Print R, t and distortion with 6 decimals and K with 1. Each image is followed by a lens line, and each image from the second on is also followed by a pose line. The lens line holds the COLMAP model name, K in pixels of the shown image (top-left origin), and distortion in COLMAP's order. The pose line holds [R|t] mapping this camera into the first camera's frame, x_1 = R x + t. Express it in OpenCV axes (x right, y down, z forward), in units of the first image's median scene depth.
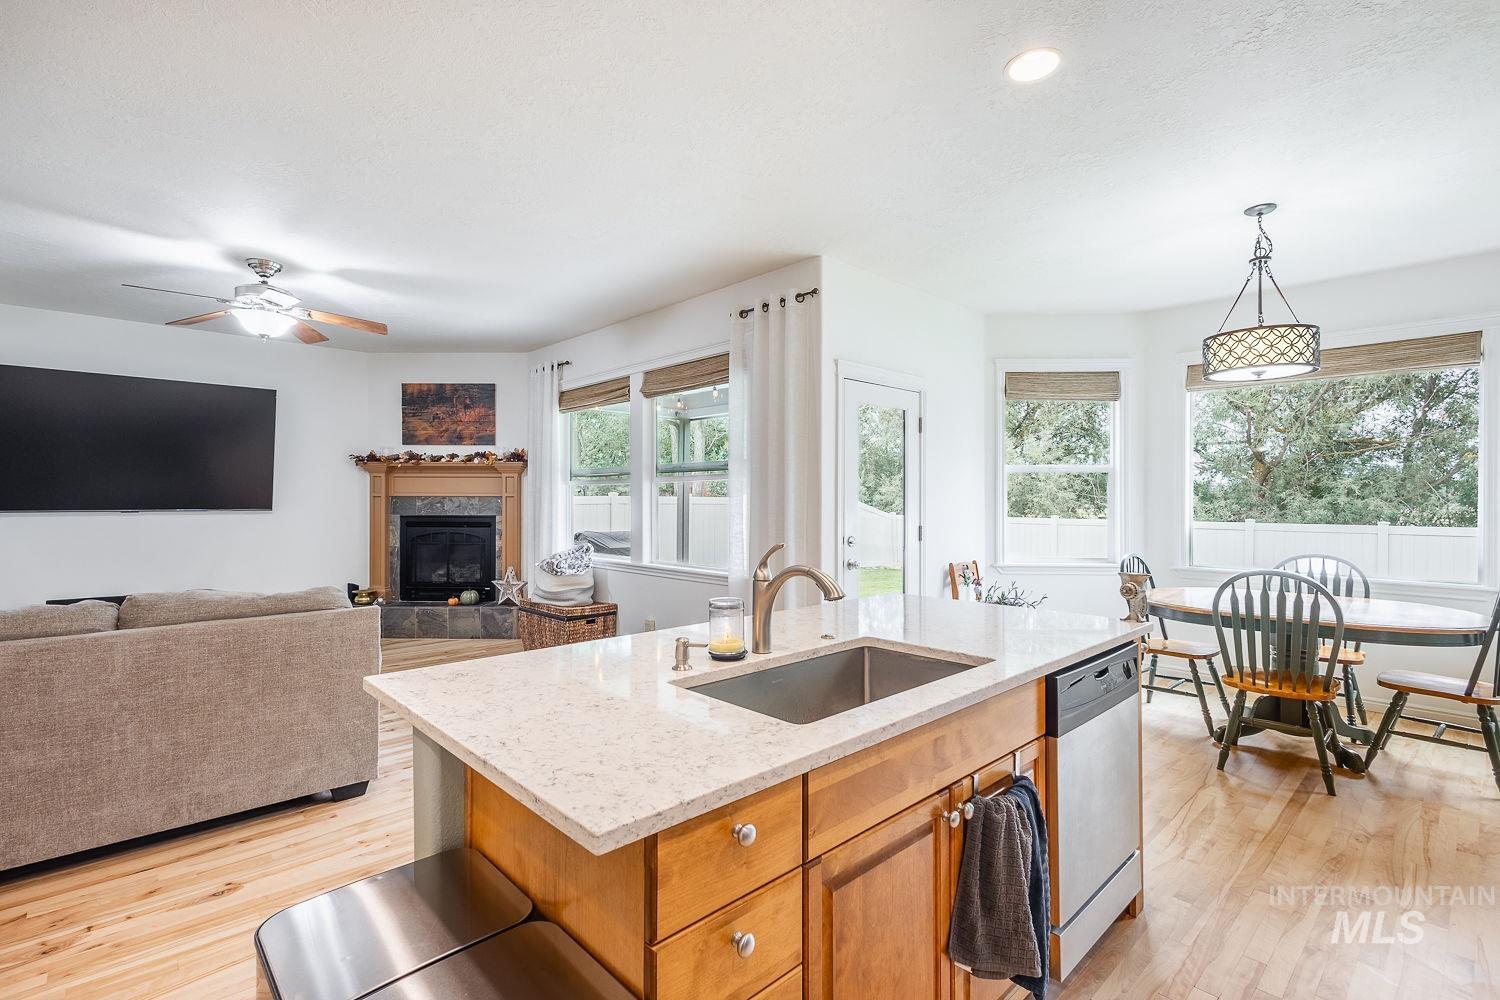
lens RADIAL K [[689.9, 0, 750.0], [0, 689.9, 500.0], [0, 0, 1]] dist [0.002814, 0.000012]
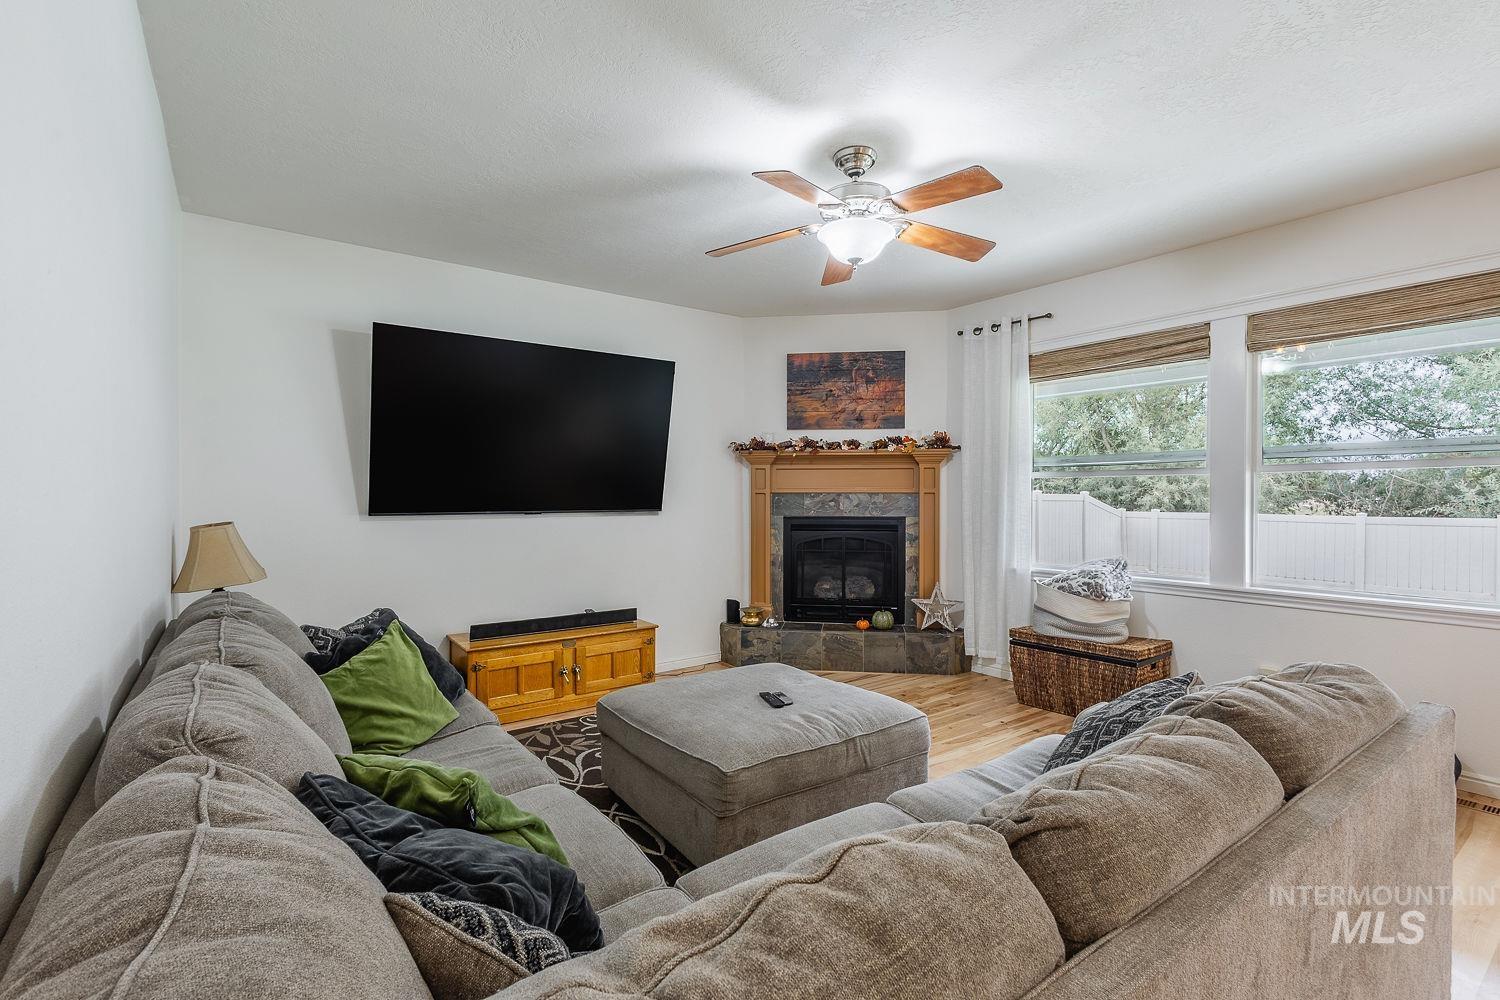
lens RADIAL K [[689.9, 0, 750.0], [0, 689.9, 500.0], [0, 0, 1]] dist [0.002814, 0.000012]
pose [[0.993044, -0.002758, -0.117713, -0.458802], [0.003663, 0.999965, 0.007467, -0.003410], [0.117689, -0.007846, 0.993020, 0.190750]]
